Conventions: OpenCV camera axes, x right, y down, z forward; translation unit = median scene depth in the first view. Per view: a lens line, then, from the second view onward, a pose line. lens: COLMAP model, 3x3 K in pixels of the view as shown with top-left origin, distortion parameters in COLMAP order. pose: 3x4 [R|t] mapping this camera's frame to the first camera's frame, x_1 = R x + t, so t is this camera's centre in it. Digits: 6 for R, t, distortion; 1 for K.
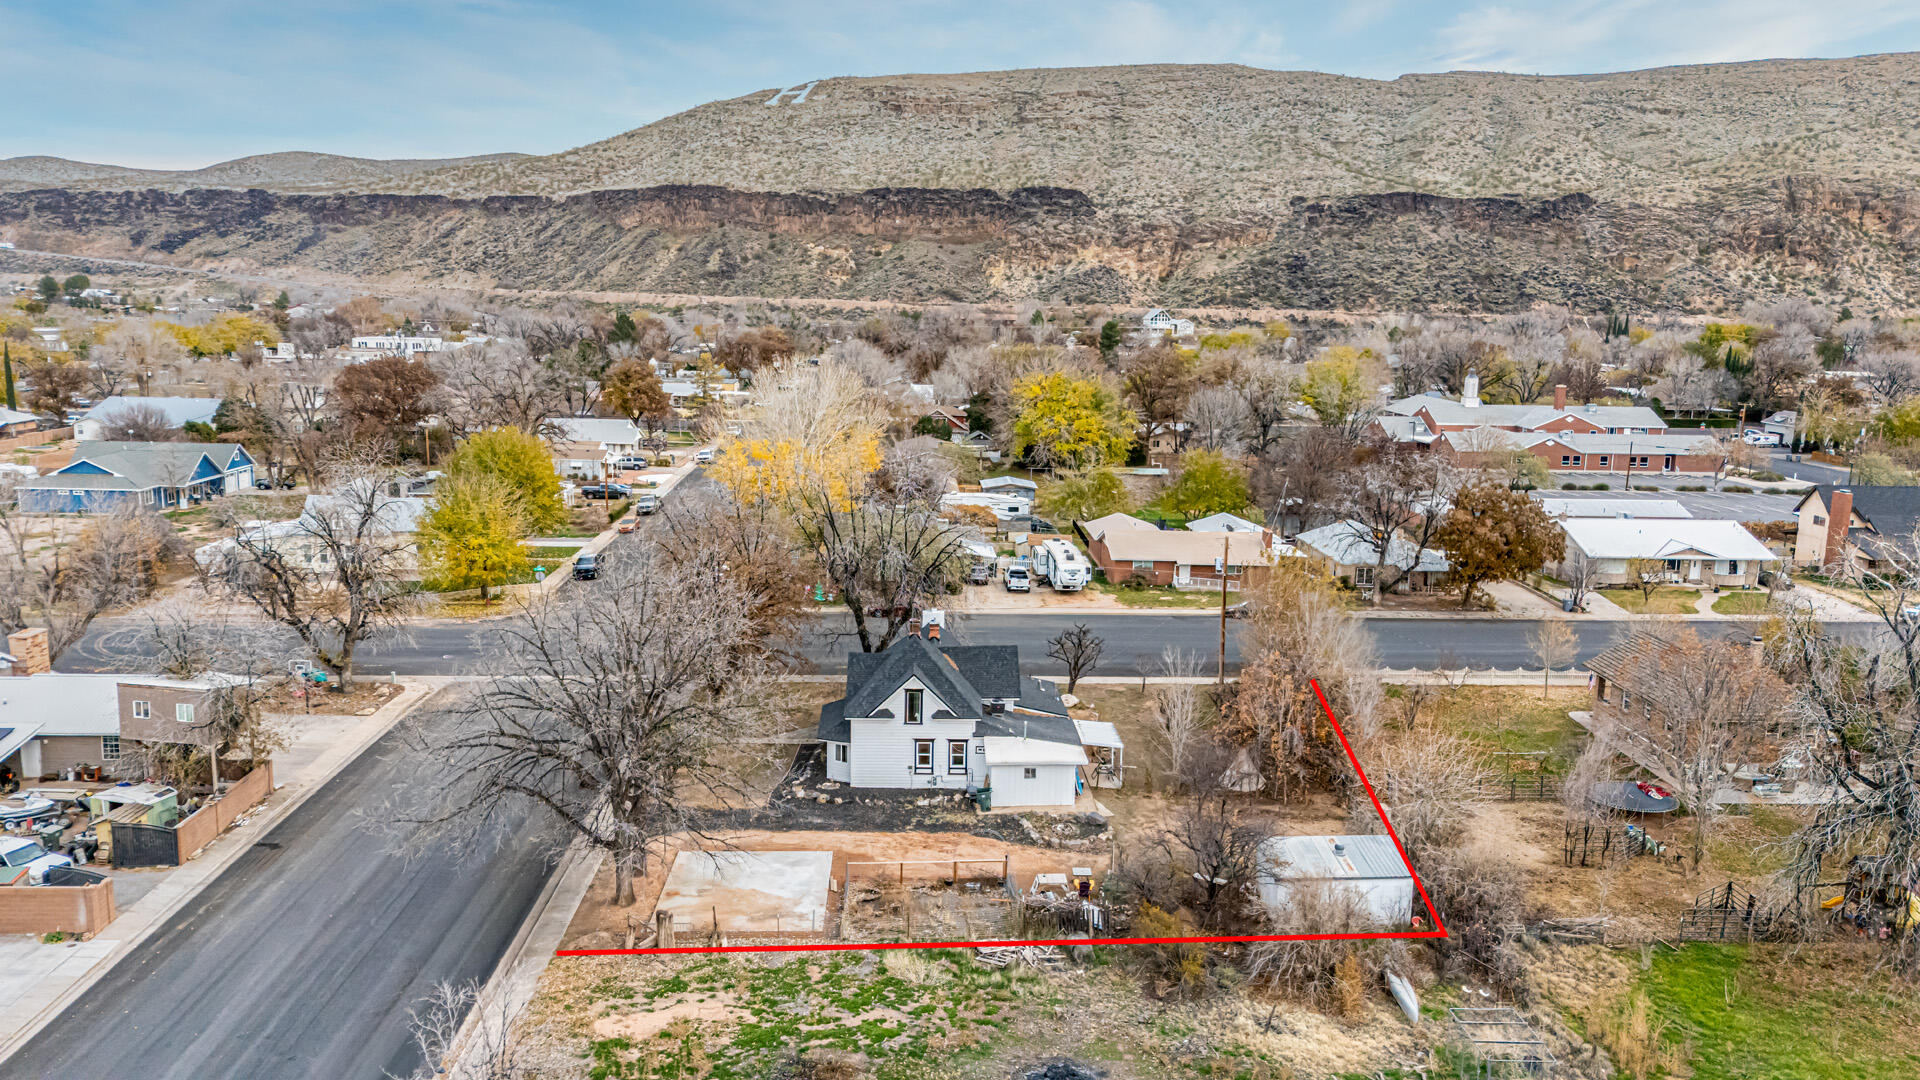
lens RADIAL K [[1407.6, 0, 960.0], [0, 1407.6, 540.0], [0, 0, 1]] dist [0.089059, -0.108338]
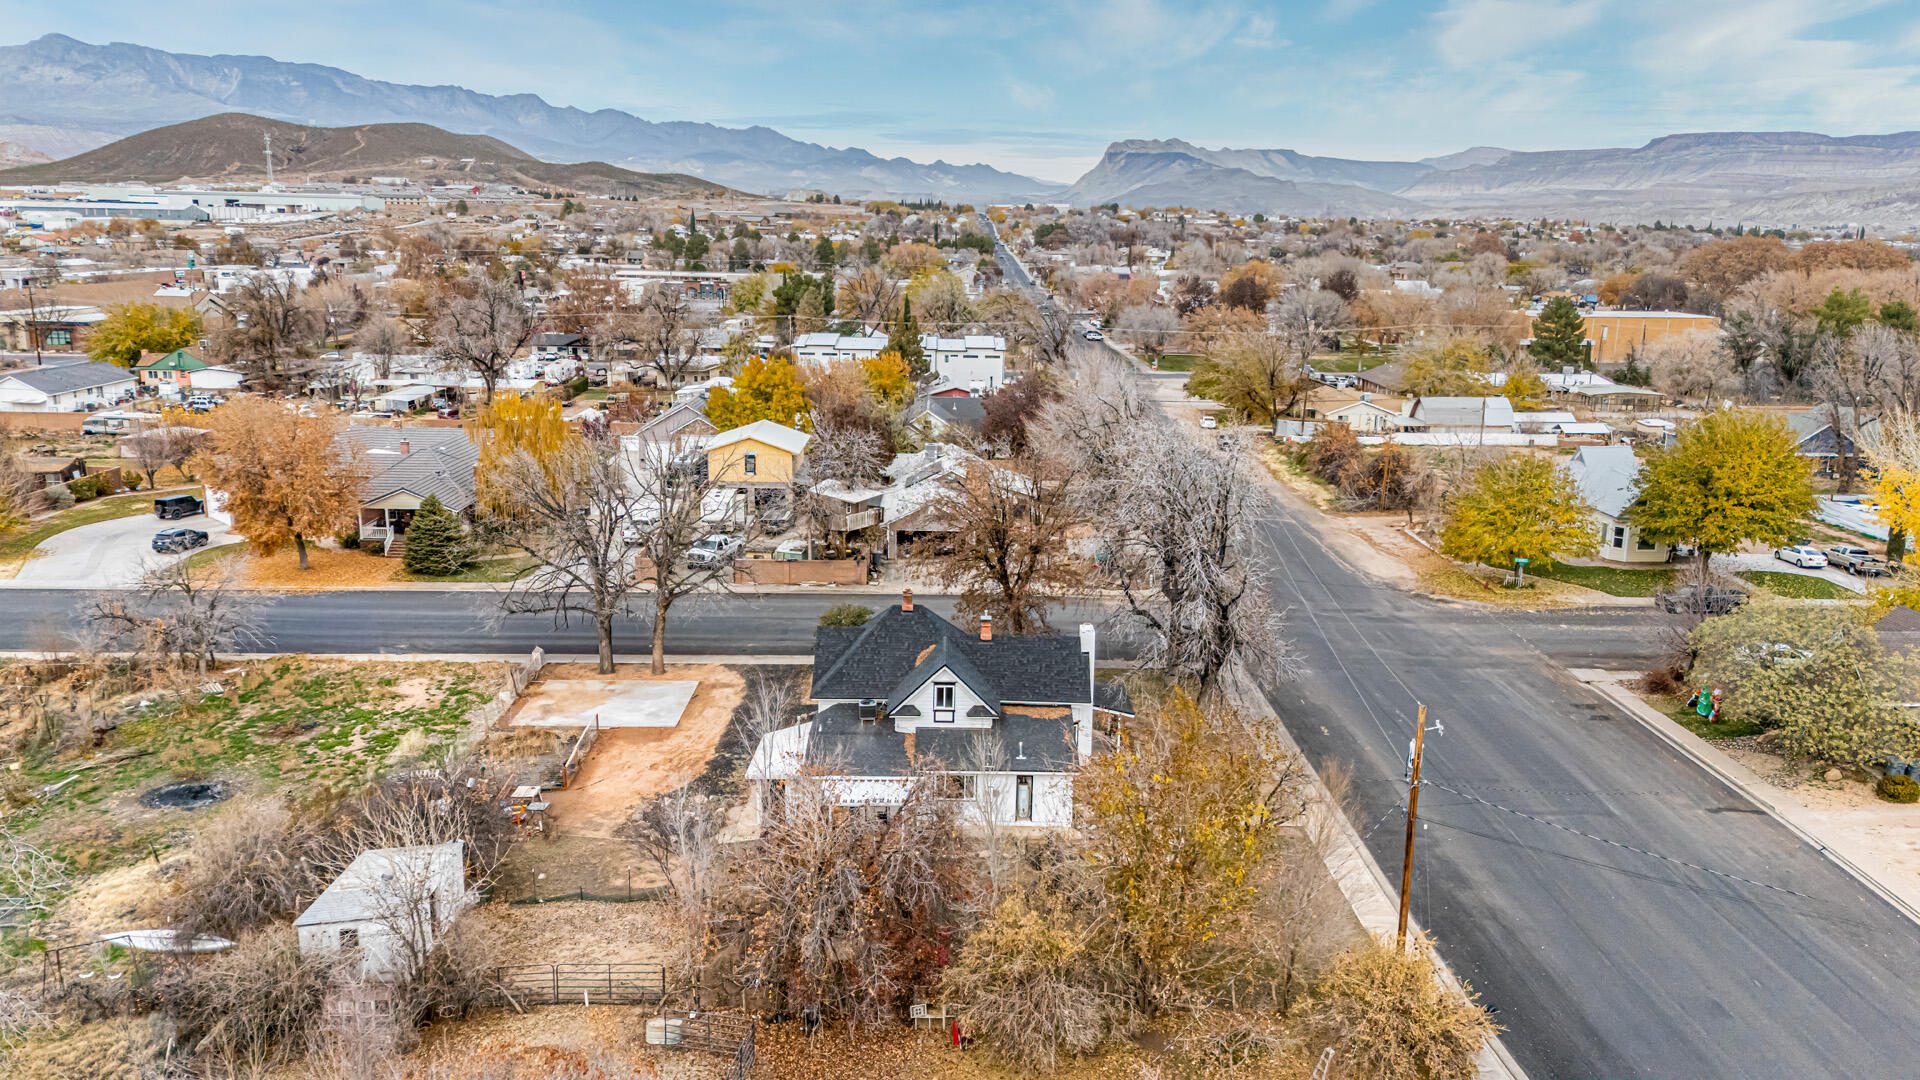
lens RADIAL K [[1407.6, 0, 960.0], [0, 1407.6, 540.0], [0, 0, 1]] dist [0.089059, -0.108338]
pose [[-0.032480, 0.206304, -0.977949, 1.117581], [-0.183327, 0.960635, 0.208740, -0.218724], [0.982515, 0.186064, 0.006619, 1.414349]]
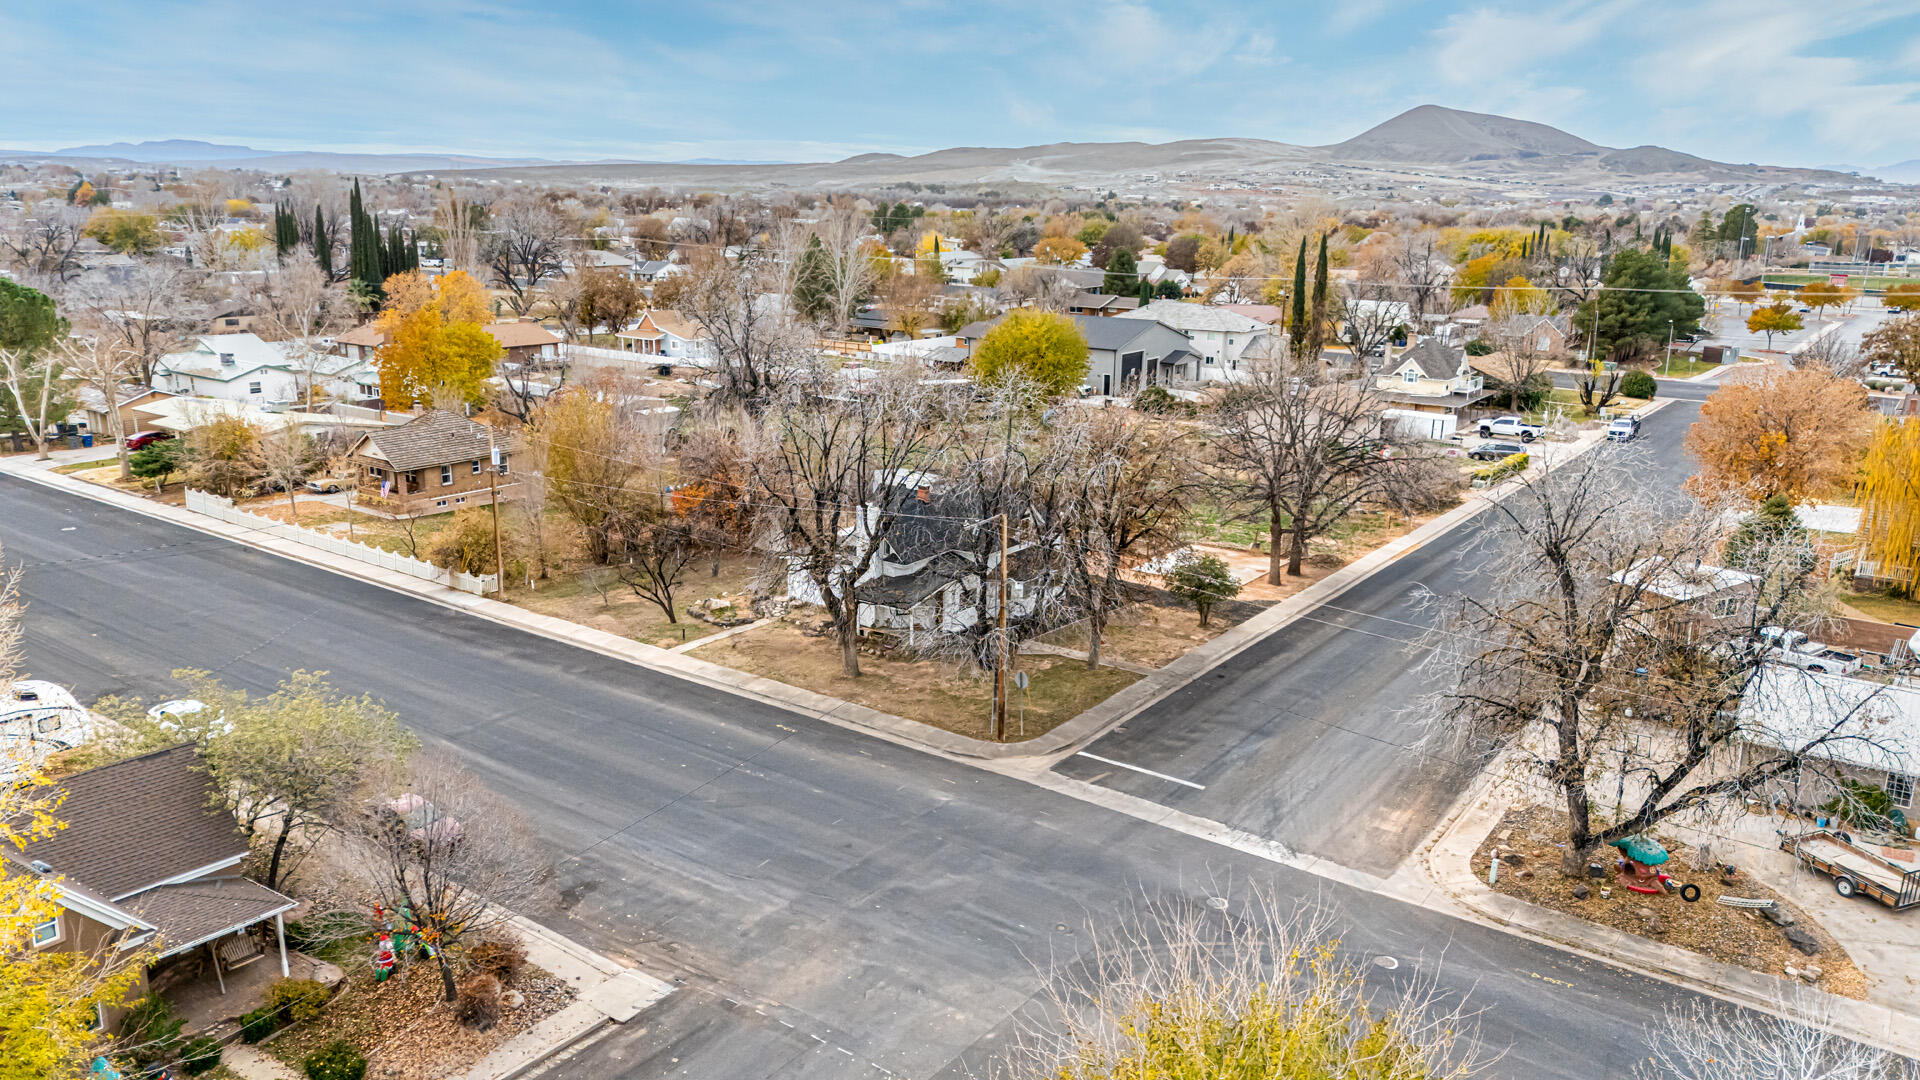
lens RADIAL K [[1407.6, 0, 960.0], [0, 1407.6, 540.0], [0, 0, 1]] dist [0.089059, -0.108338]
pose [[-0.787896, -0.173466, 0.590872, -0.892088], [0.076655, 0.924416, 0.373602, -0.382223], [-0.611019, 0.339653, -0.715047, 2.458041]]
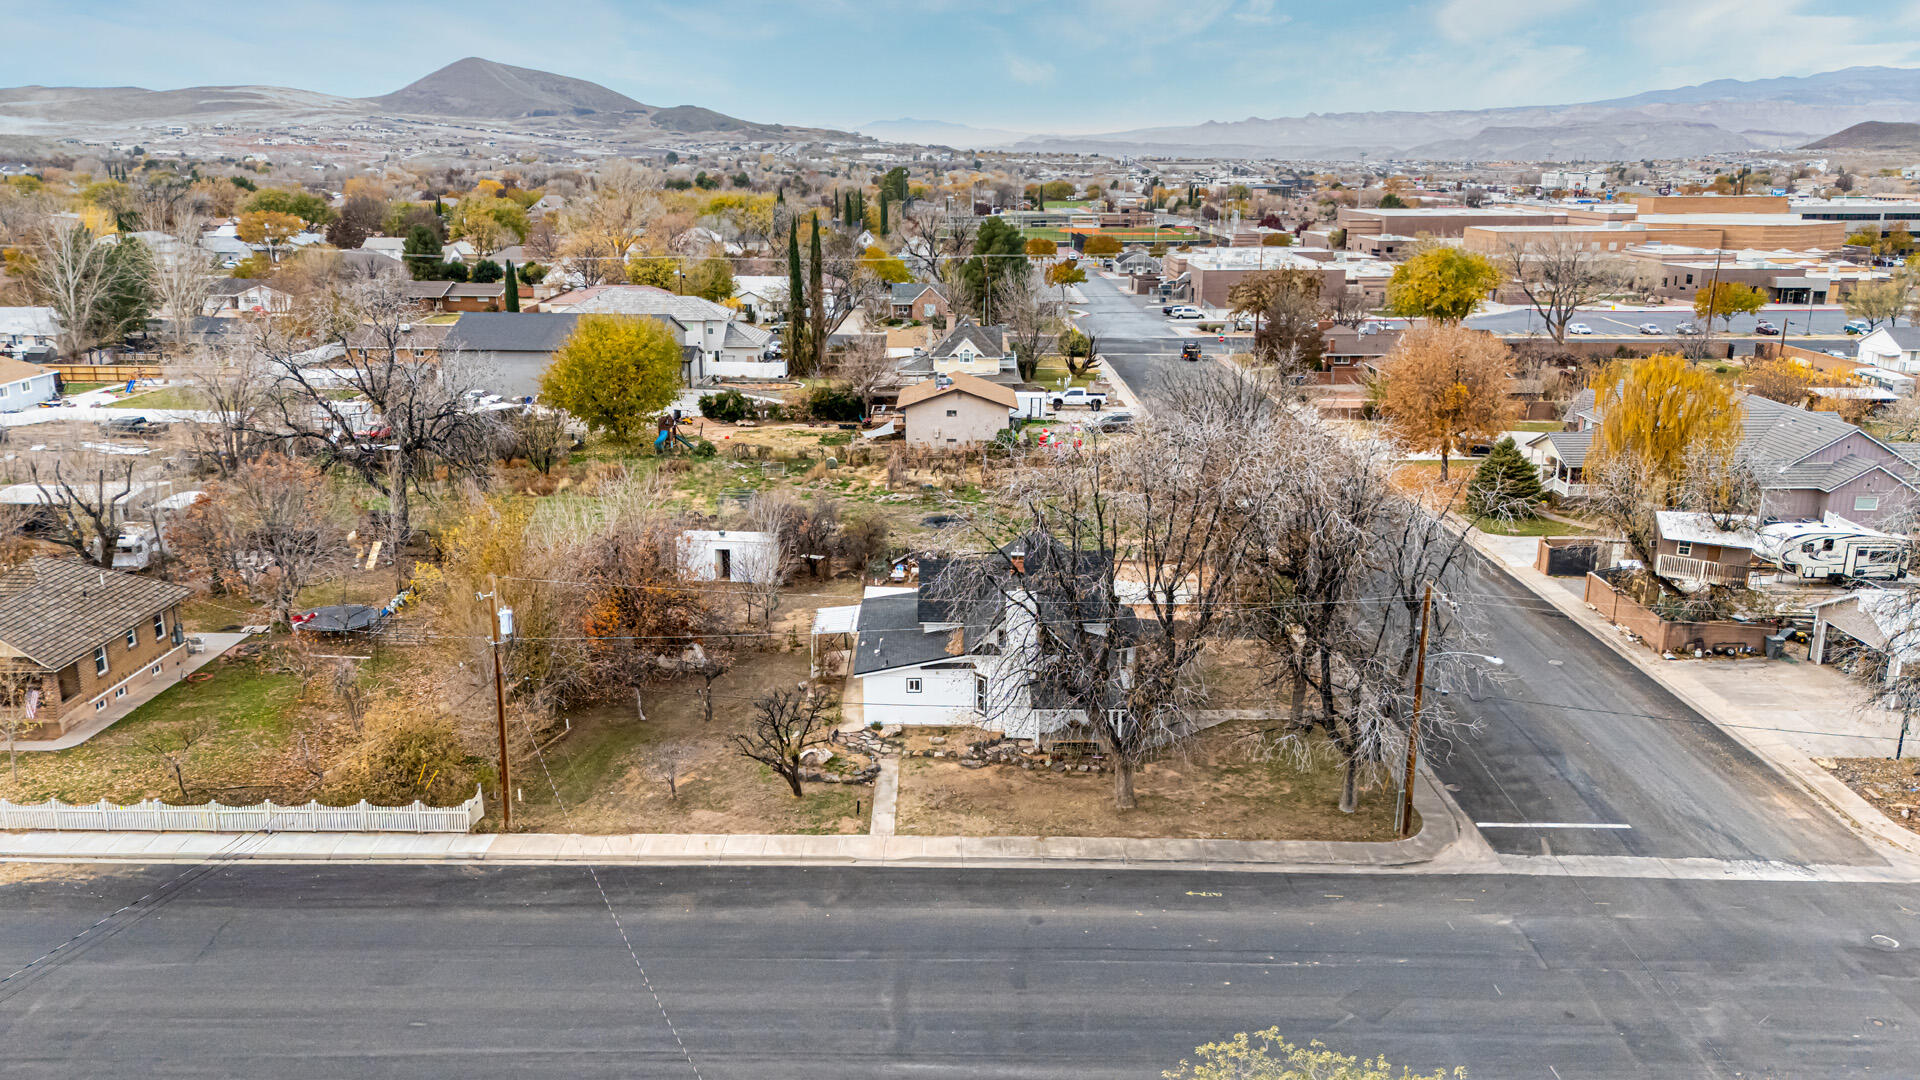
lens RADIAL K [[1407.6, 0, 960.0], [0, 1407.6, 540.0], [0, 0, 1]] dist [0.089059, -0.108338]
pose [[-0.999275, -0.029043, 0.024618, -0.006986], [-0.016032, 0.907472, 0.419807, -0.418300], [-0.034533, 0.419108, -0.907280, 2.523663]]
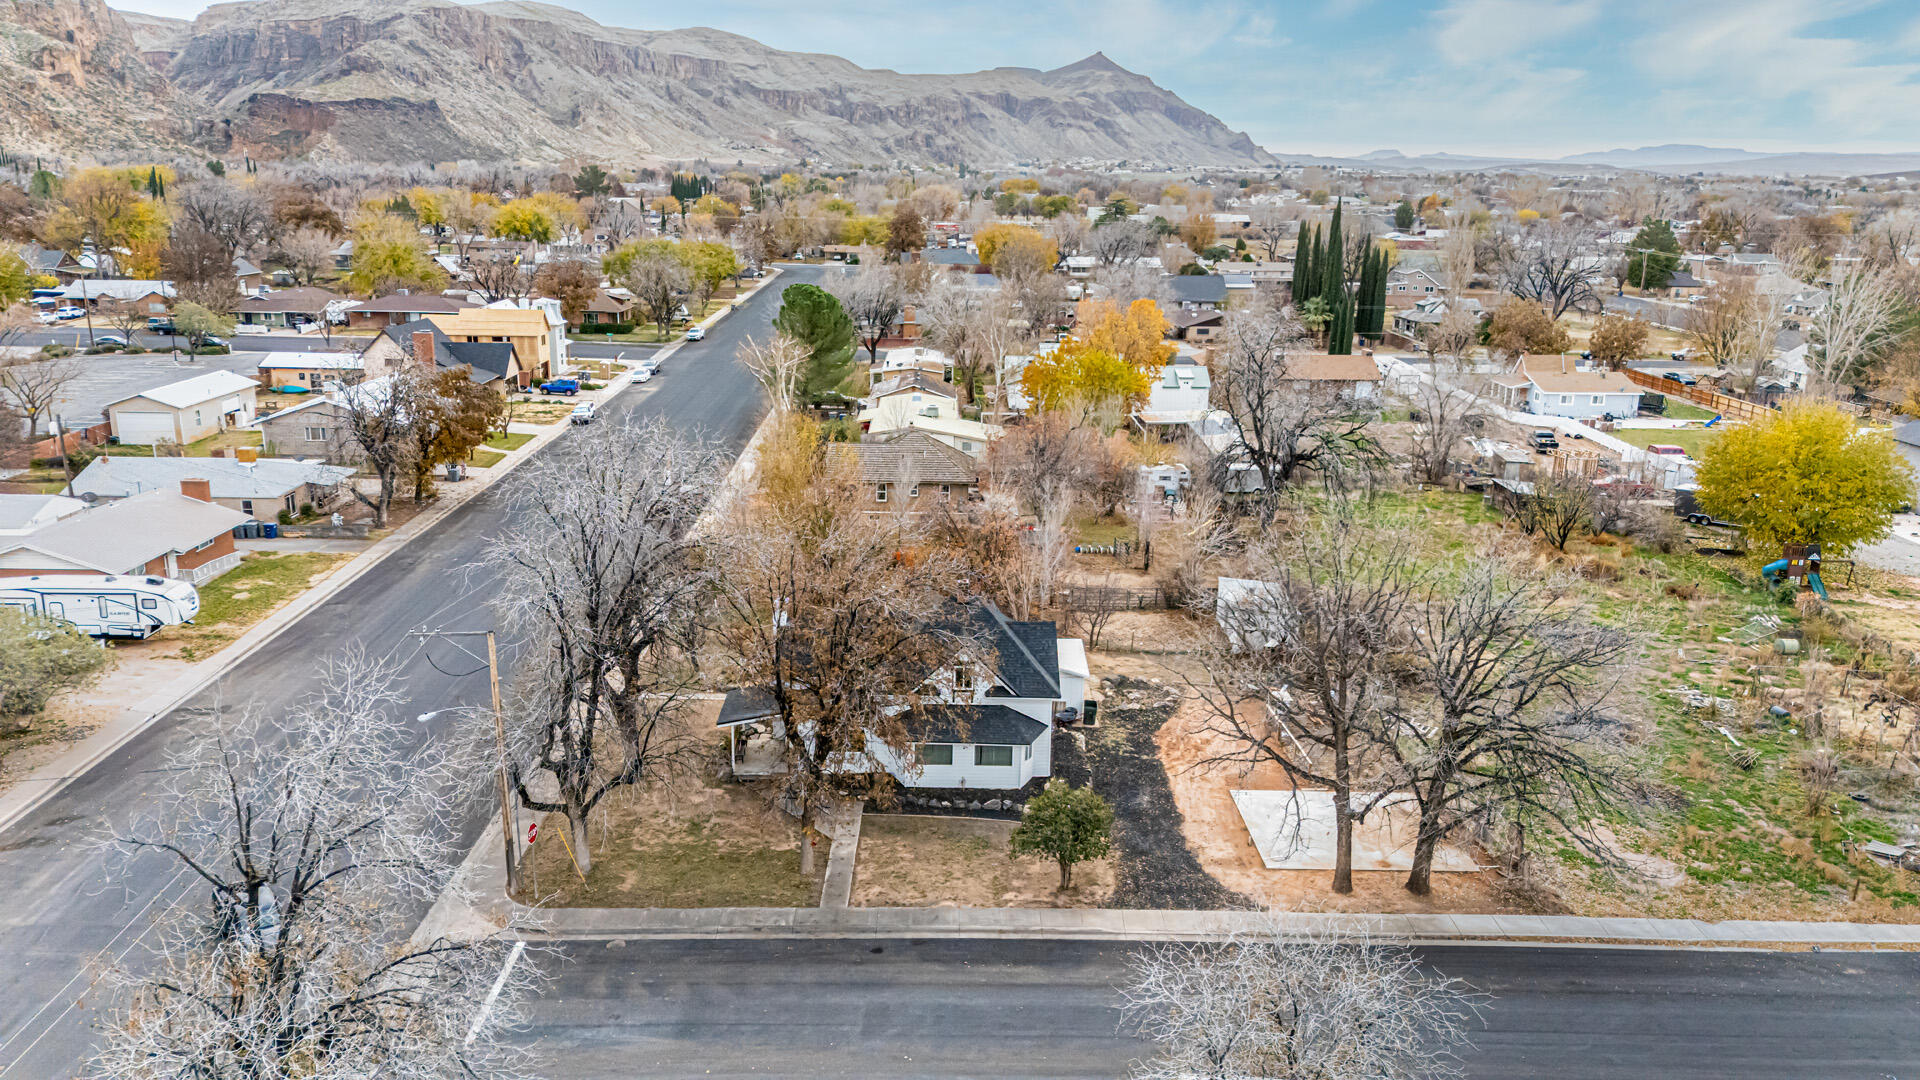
lens RADIAL K [[1371.0, 0, 947.0], [0, 1371.0, 604.0], [0, 0, 1]] dist [0.029790, -0.000057]
pose [[0.033260, -0.312874, 0.949212, -1.103178], [0.154493, 0.939932, 0.304401, -0.242018], [-0.987434, 0.136522, 0.079598, 1.312900]]
